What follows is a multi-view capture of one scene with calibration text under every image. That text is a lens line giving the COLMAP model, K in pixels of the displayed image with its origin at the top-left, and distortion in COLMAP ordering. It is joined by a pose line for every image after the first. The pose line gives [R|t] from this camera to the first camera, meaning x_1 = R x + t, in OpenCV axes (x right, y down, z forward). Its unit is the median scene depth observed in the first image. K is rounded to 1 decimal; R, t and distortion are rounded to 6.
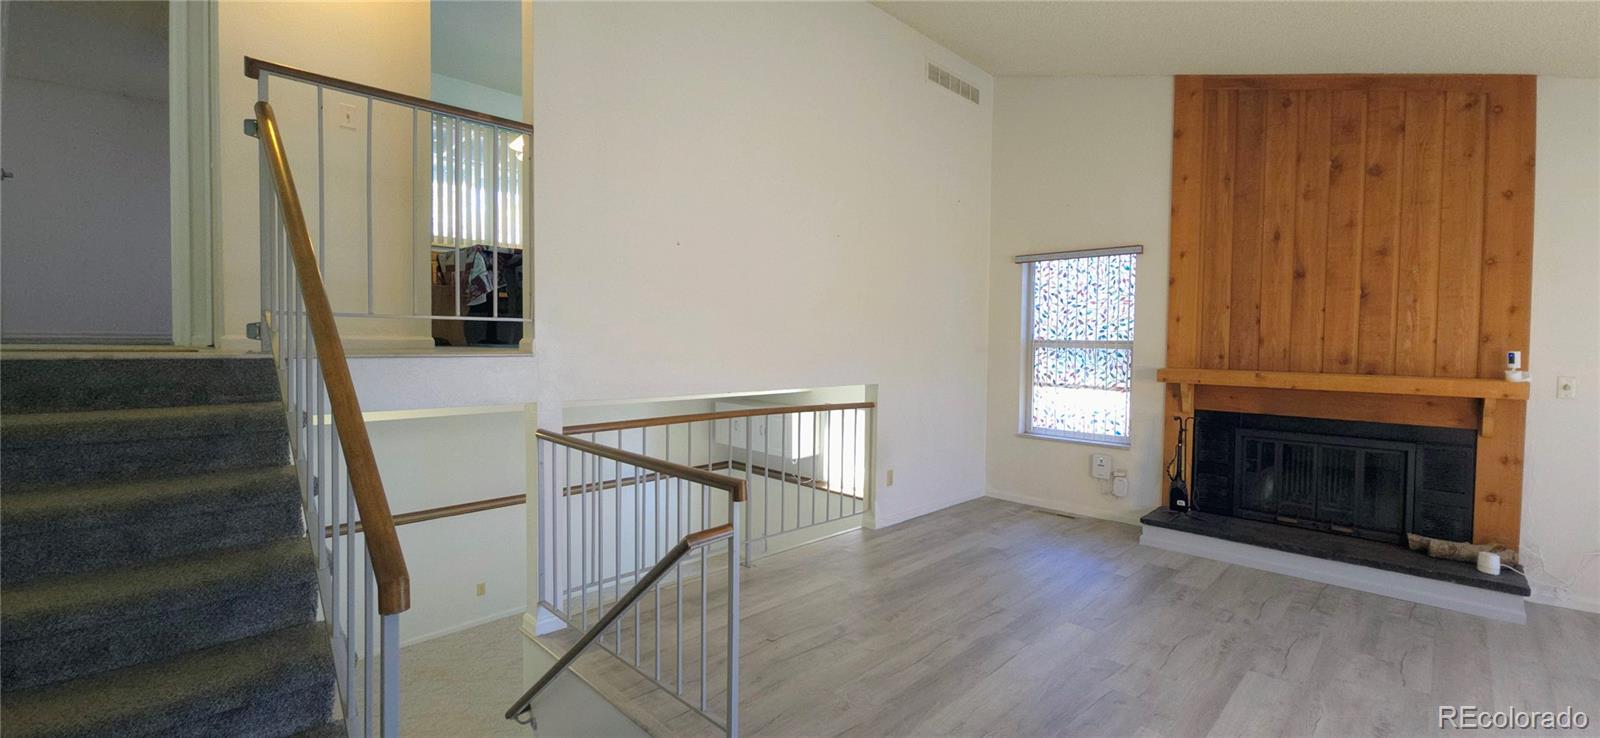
lens RADIAL K [[644.4, 0, 803.7], [0, 644.4, 358.4], [0, 0, 1]] dist [-0.000602, -0.001445]
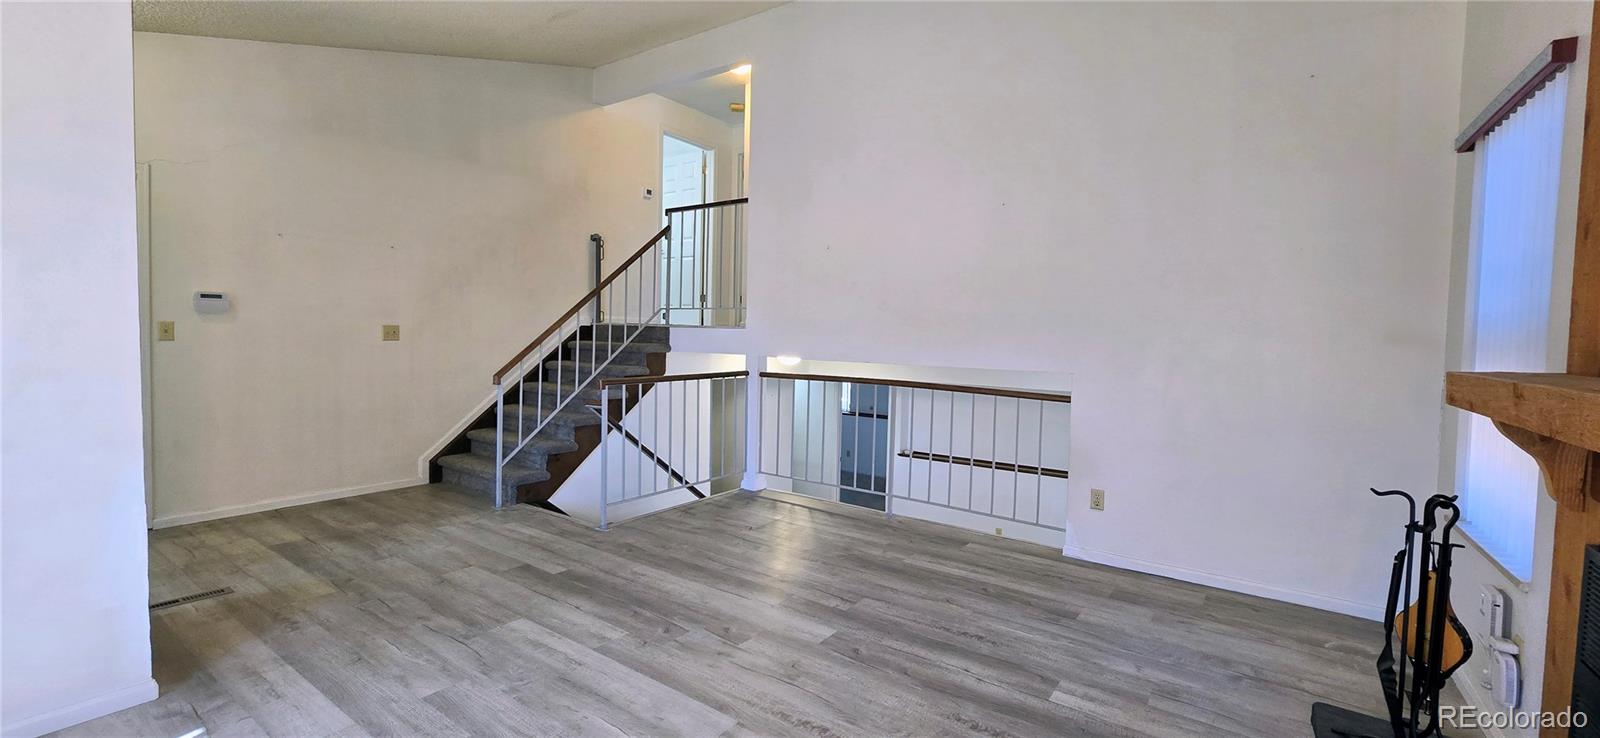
lens RADIAL K [[644.4, 0, 809.4], [0, 644.4, 365.8], [0, 0, 1]] dist [-0.000602, -0.001445]
pose [[0.172309, 0.041227, -0.984180, 1.028476], [-0.048368, 0.998273, 0.033349, 0.023380], [0.983855, 0.041857, 0.174005, 0.664506]]
